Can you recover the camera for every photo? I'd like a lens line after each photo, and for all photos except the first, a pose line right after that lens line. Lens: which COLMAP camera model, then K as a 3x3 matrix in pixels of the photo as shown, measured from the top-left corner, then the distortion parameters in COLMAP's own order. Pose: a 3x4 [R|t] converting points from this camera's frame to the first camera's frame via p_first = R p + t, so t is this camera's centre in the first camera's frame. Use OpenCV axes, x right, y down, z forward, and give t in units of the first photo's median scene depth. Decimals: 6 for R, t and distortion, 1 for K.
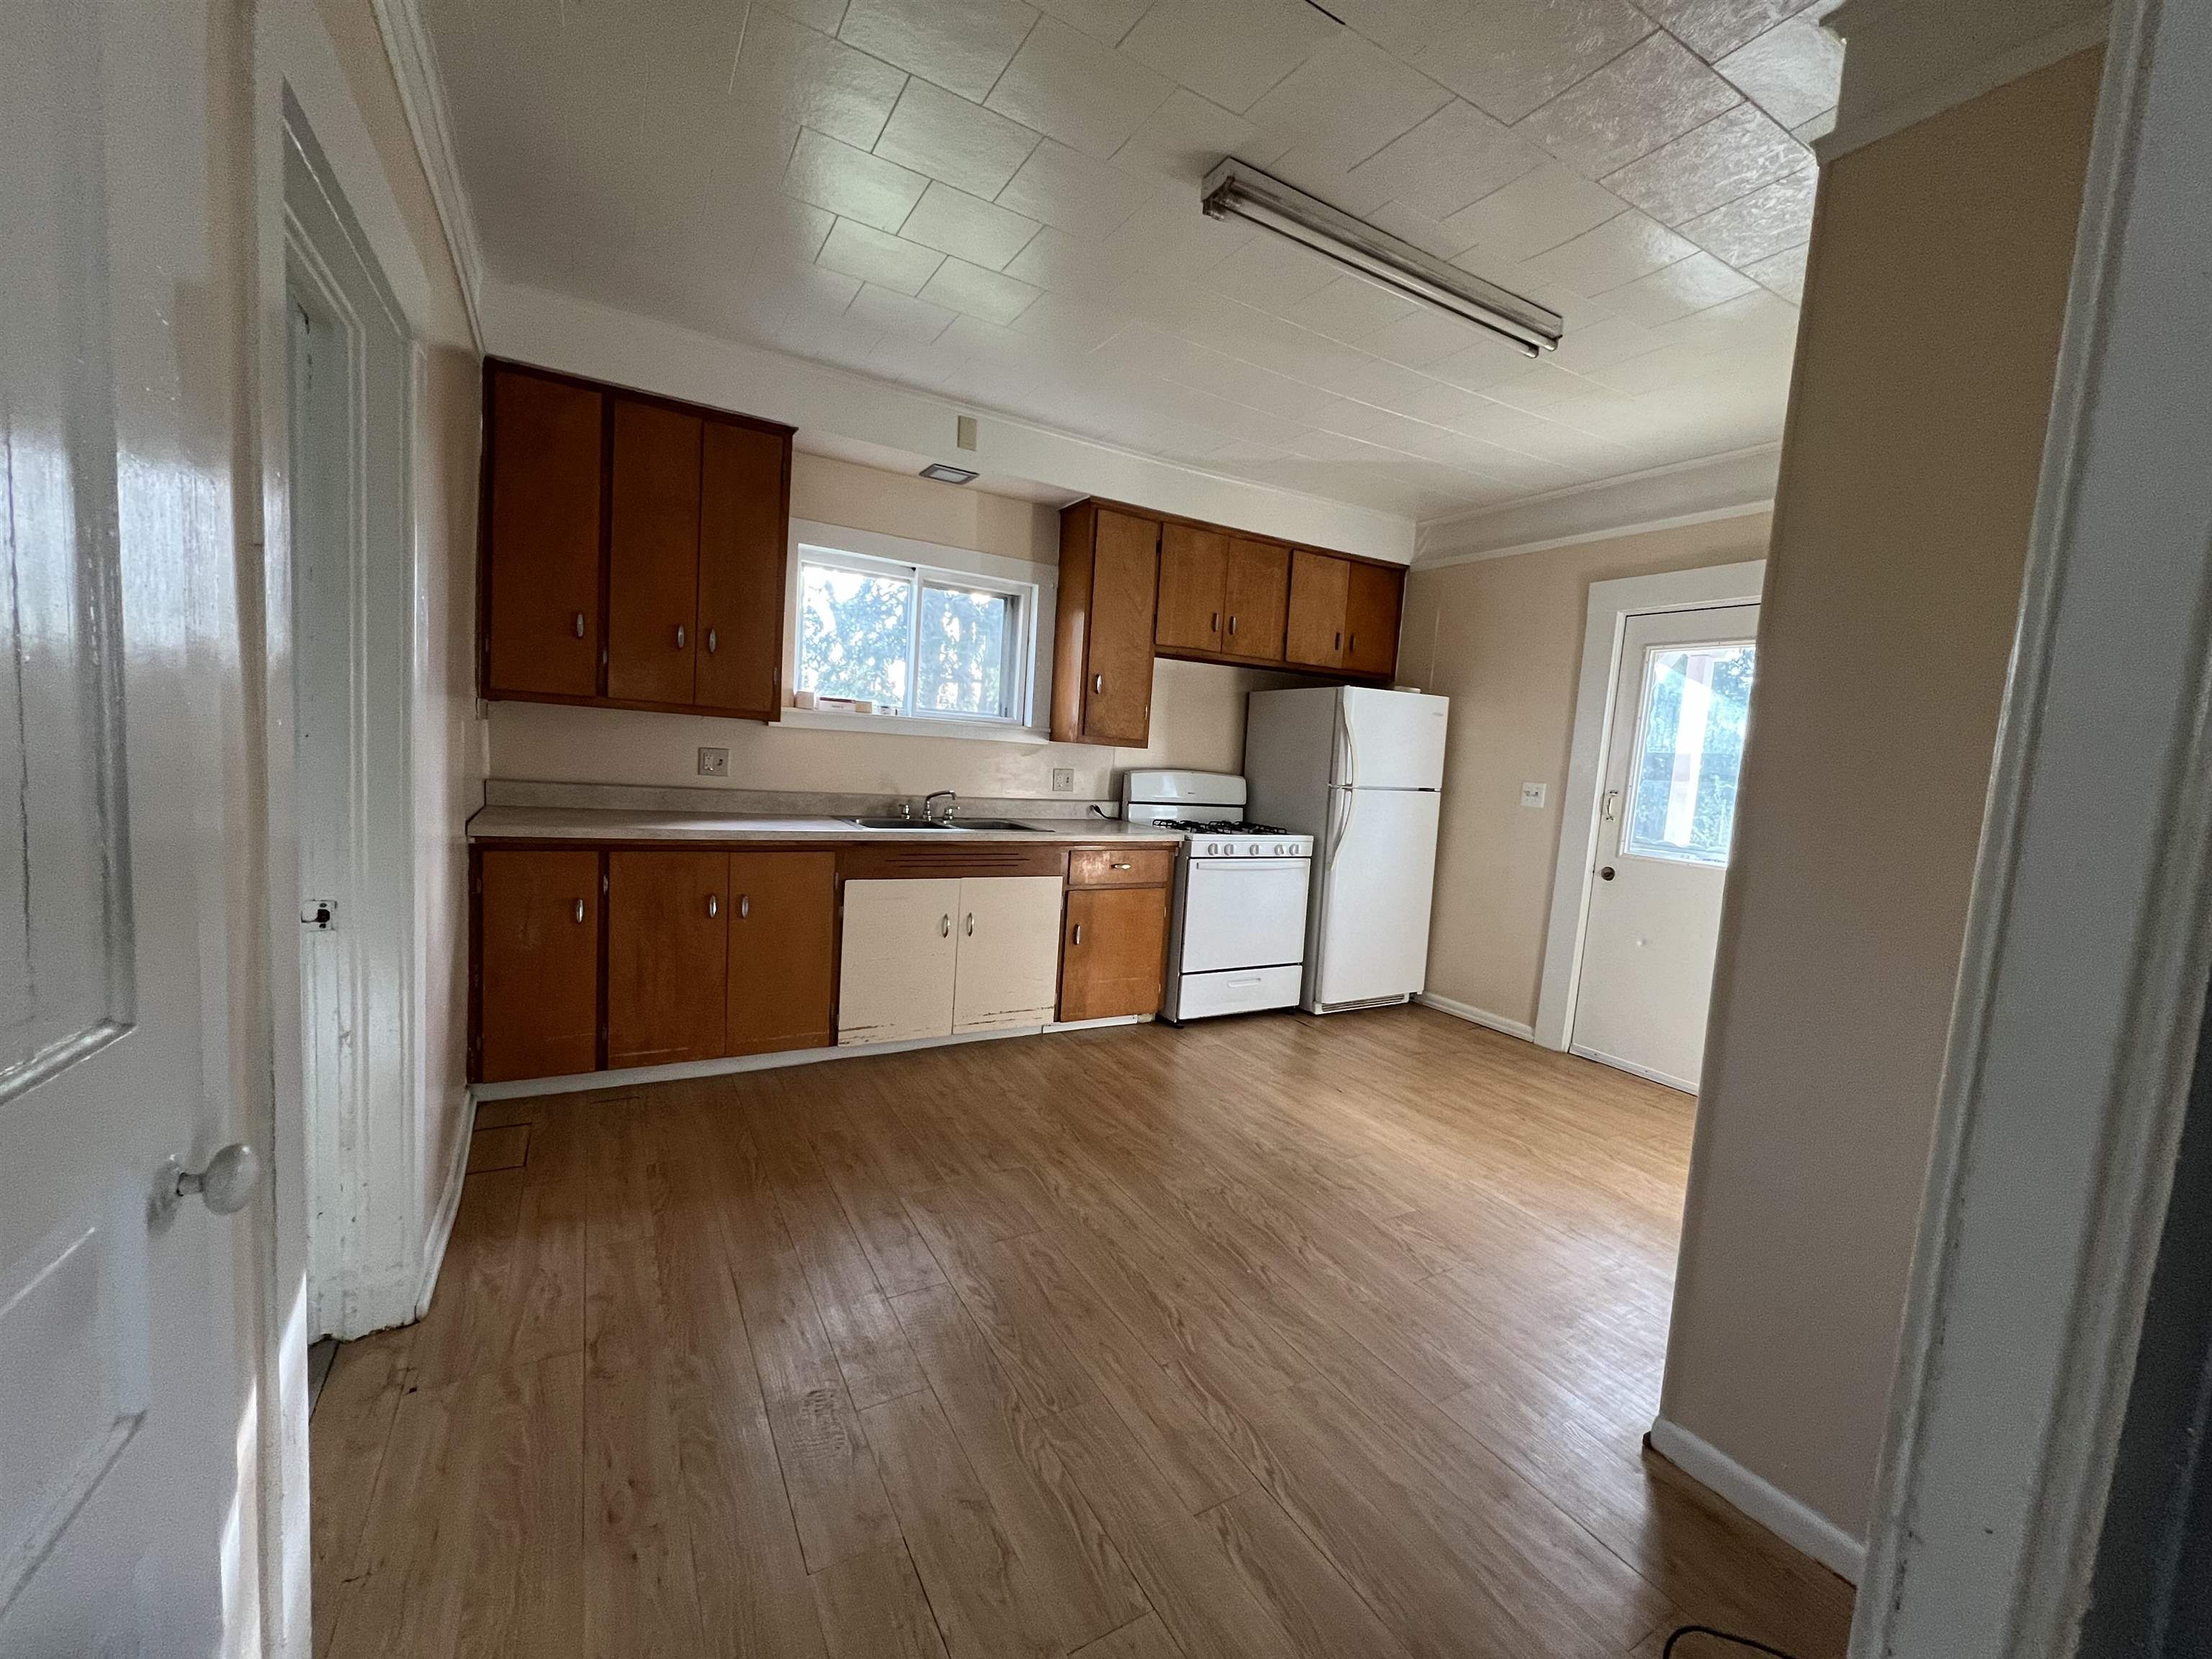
lens RADIAL K [[887.1, 0, 1106.7], [0, 887.1, 832.3], [0, 0, 1]] dist [-0.001287, 0.000004]
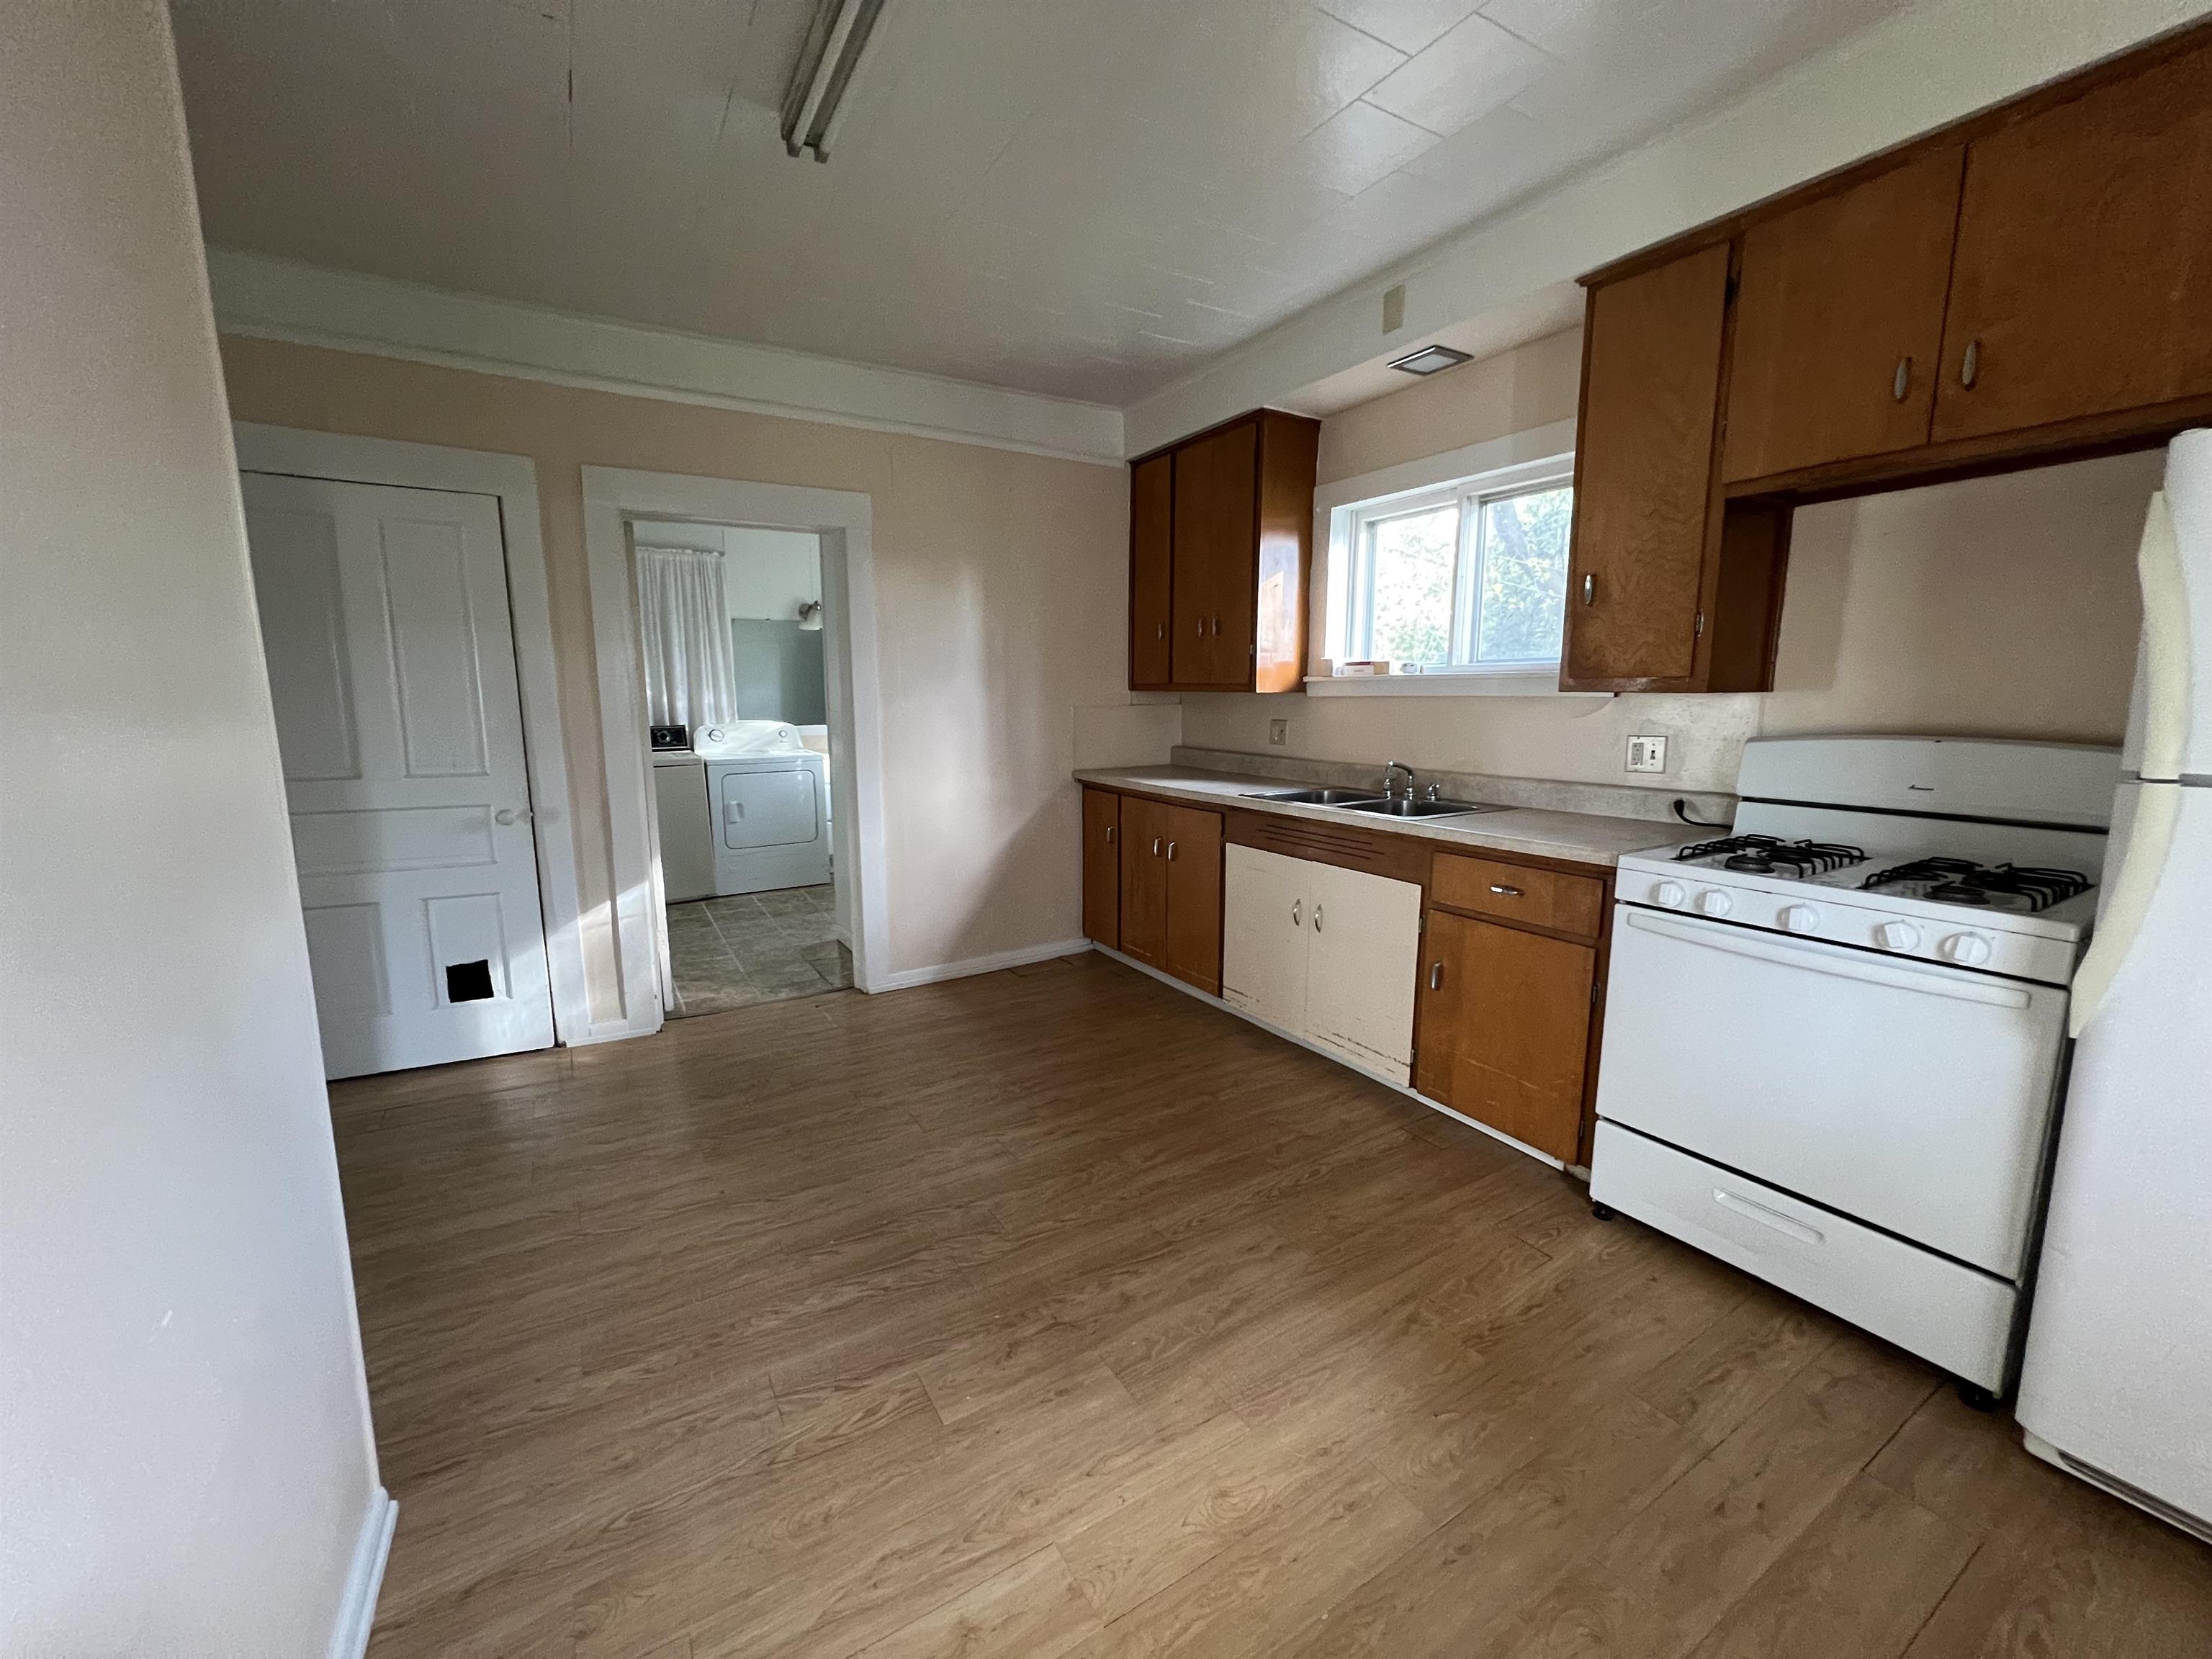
lens RADIAL K [[887.1, 0, 1106.7], [0, 887.1, 832.3], [0, 0, 1]] dist [-0.001287, 0.000004]
pose [[0.023028, 0.090774, -0.995605, 0.591717], [-0.088895, 0.992110, 0.088399, -0.029600], [0.995775, 0.086469, 0.030915, 0.672611]]
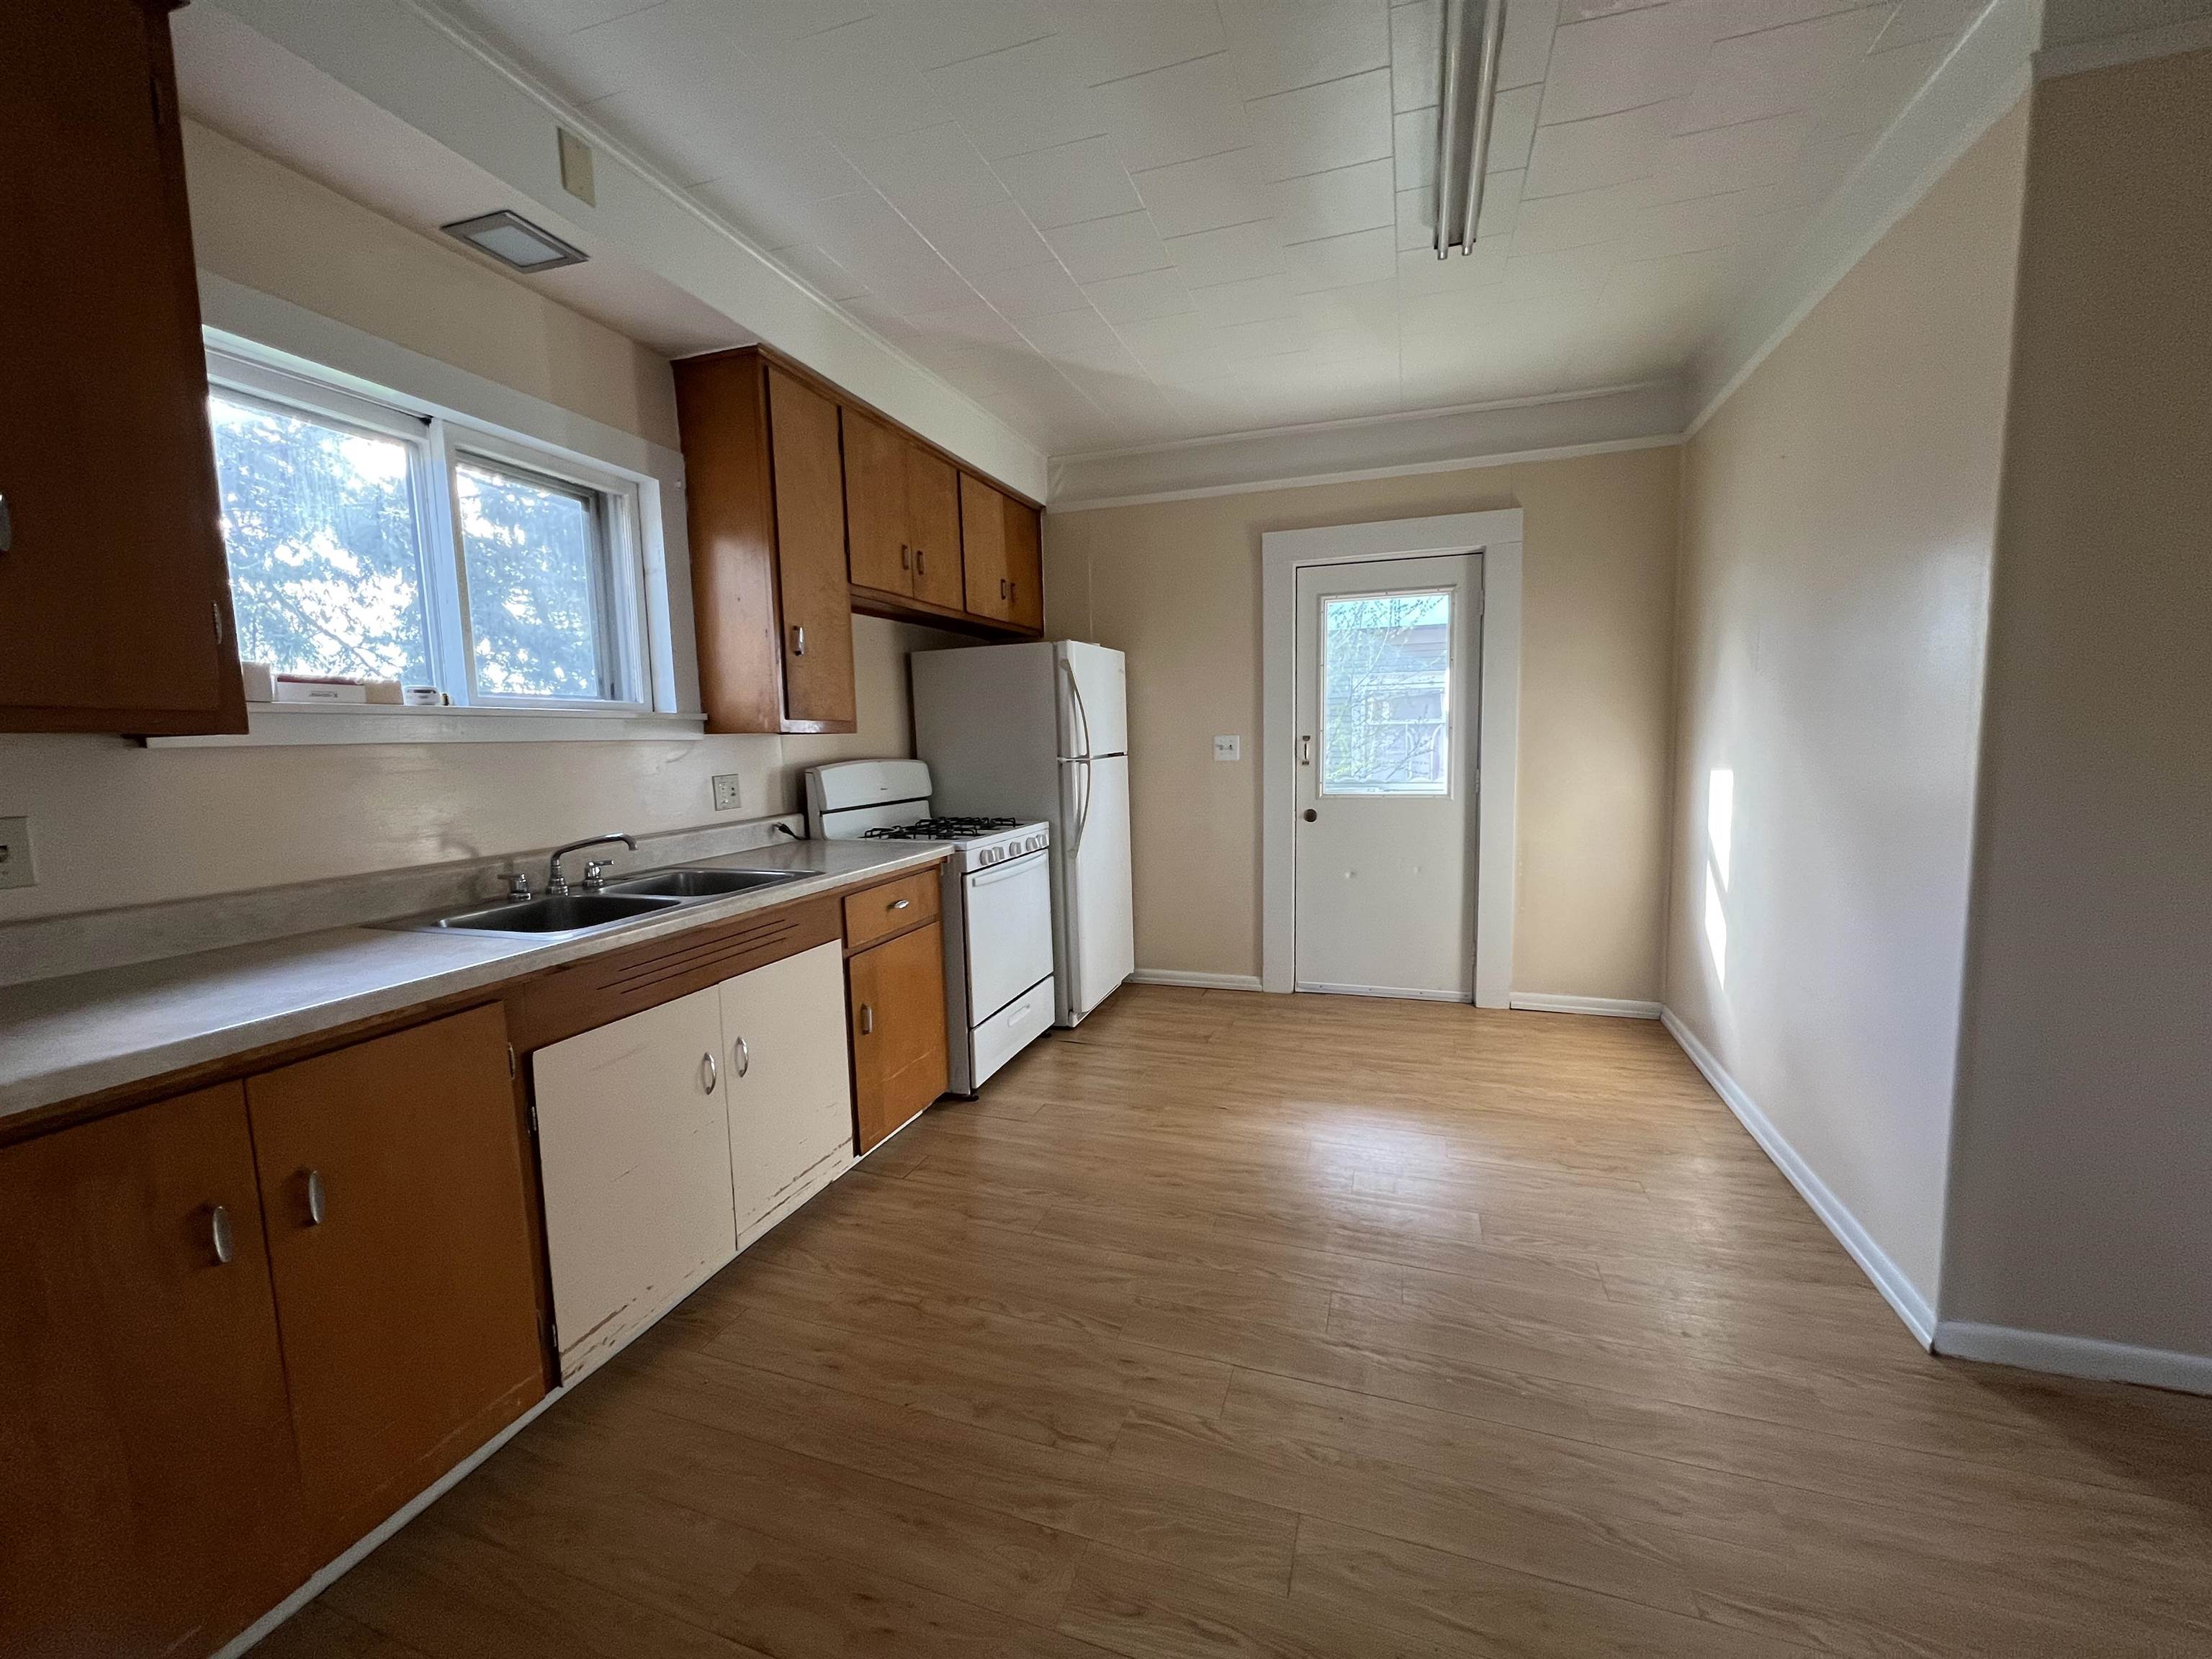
lens RADIAL K [[887.1, 0, 1106.7], [0, 887.1, 832.3], [0, 0, 1]] dist [-0.001287, 0.000004]
pose [[0.747699, -0.153084, 0.646151, -0.287200], [0.133537, 0.987849, 0.079515, -0.047987], [-0.650472, 0.026832, 0.759056, 0.352953]]
